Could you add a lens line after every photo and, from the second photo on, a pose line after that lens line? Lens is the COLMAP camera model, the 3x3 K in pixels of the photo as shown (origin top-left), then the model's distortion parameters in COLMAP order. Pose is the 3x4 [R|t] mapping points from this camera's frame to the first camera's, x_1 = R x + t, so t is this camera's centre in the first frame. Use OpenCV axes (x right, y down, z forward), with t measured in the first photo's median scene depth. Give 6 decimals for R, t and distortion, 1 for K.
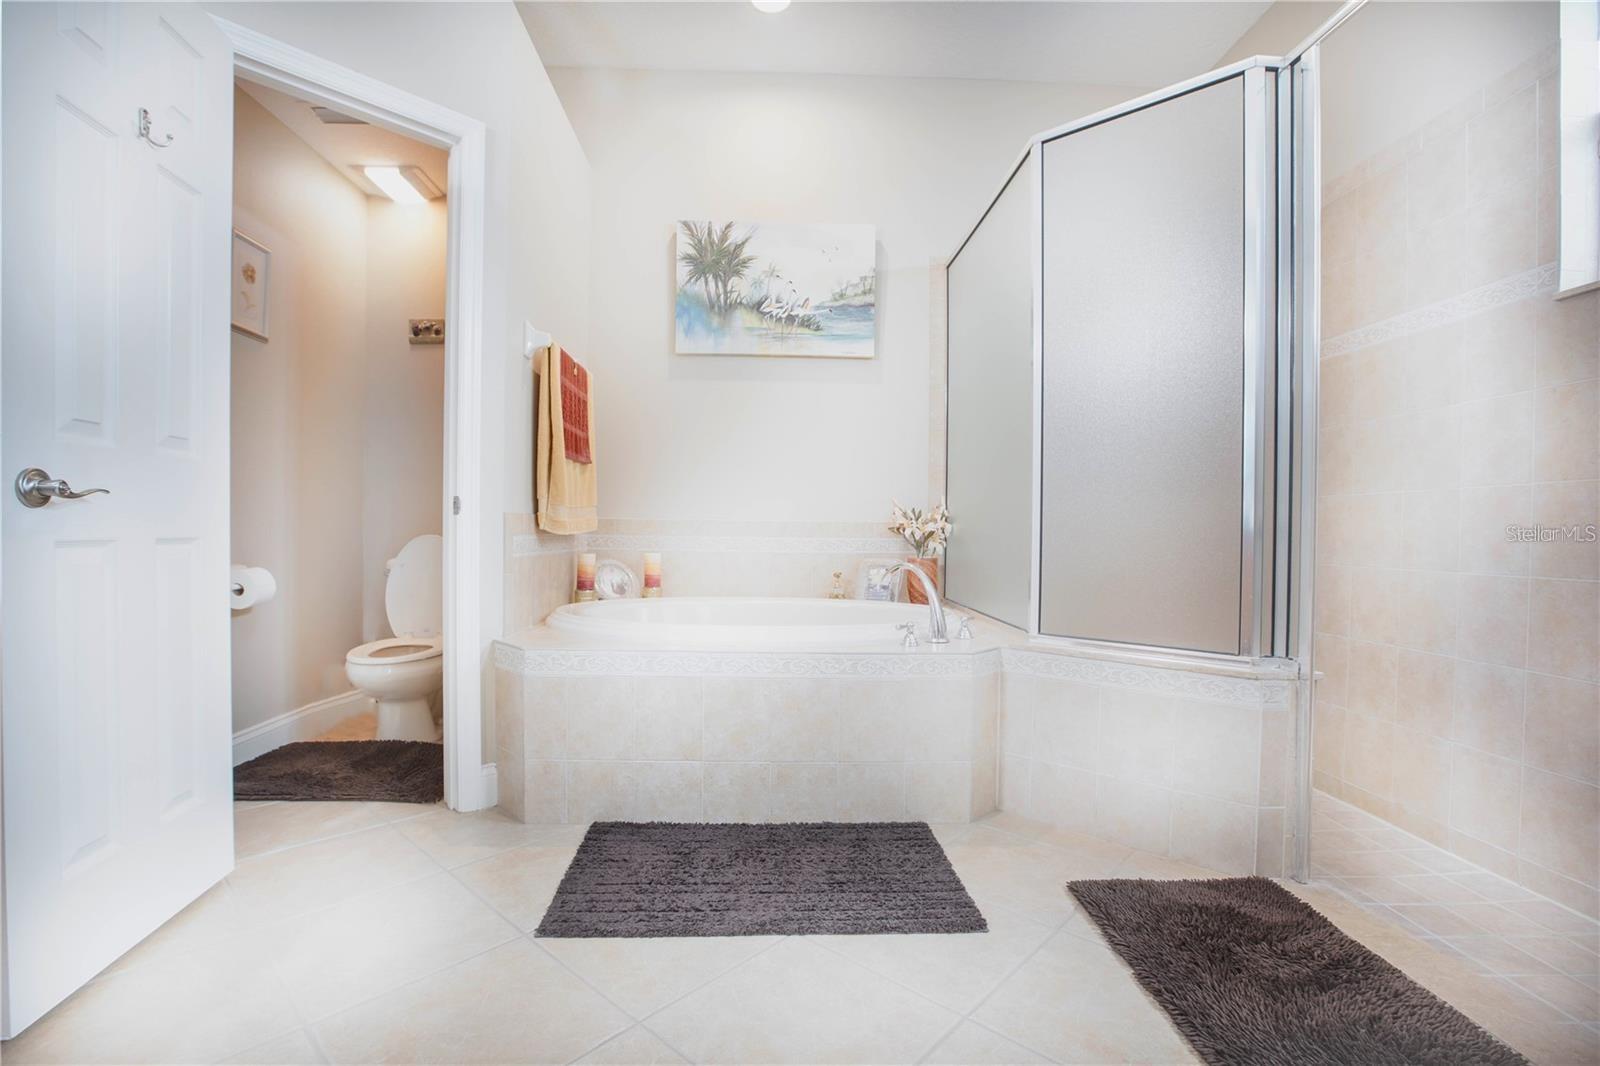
lens RADIAL K [[730.5, 0, 787.0], [0, 730.5, 546.2], [0, 0, 1]] dist [-0.042573, 0.009410]
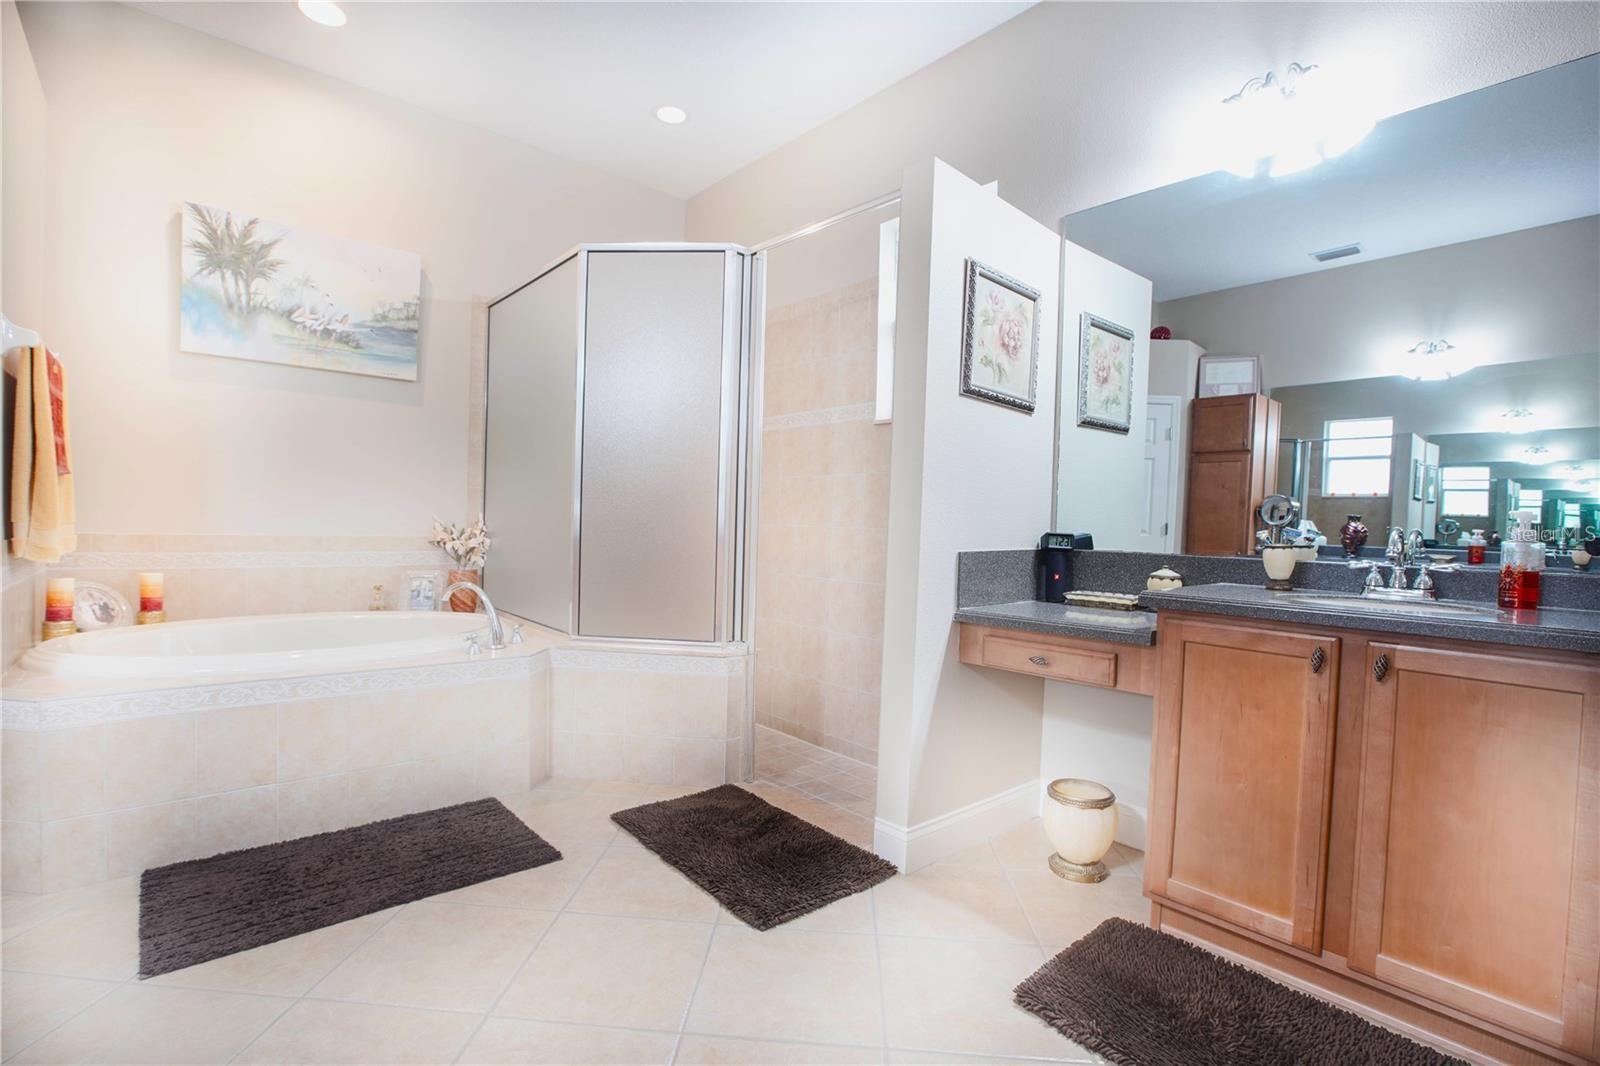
lens RADIAL K [[730.5, 0, 801.1], [0, 730.5, 548.3], [0, 0, 1]] dist [-0.042573, 0.009410]
pose [[0.767538, -0.008045, 0.640953, -0.192929], [-0.012953, 0.999522, 0.028056, -0.082400], [-0.640873, -0.029836, 0.767067, -0.261081]]
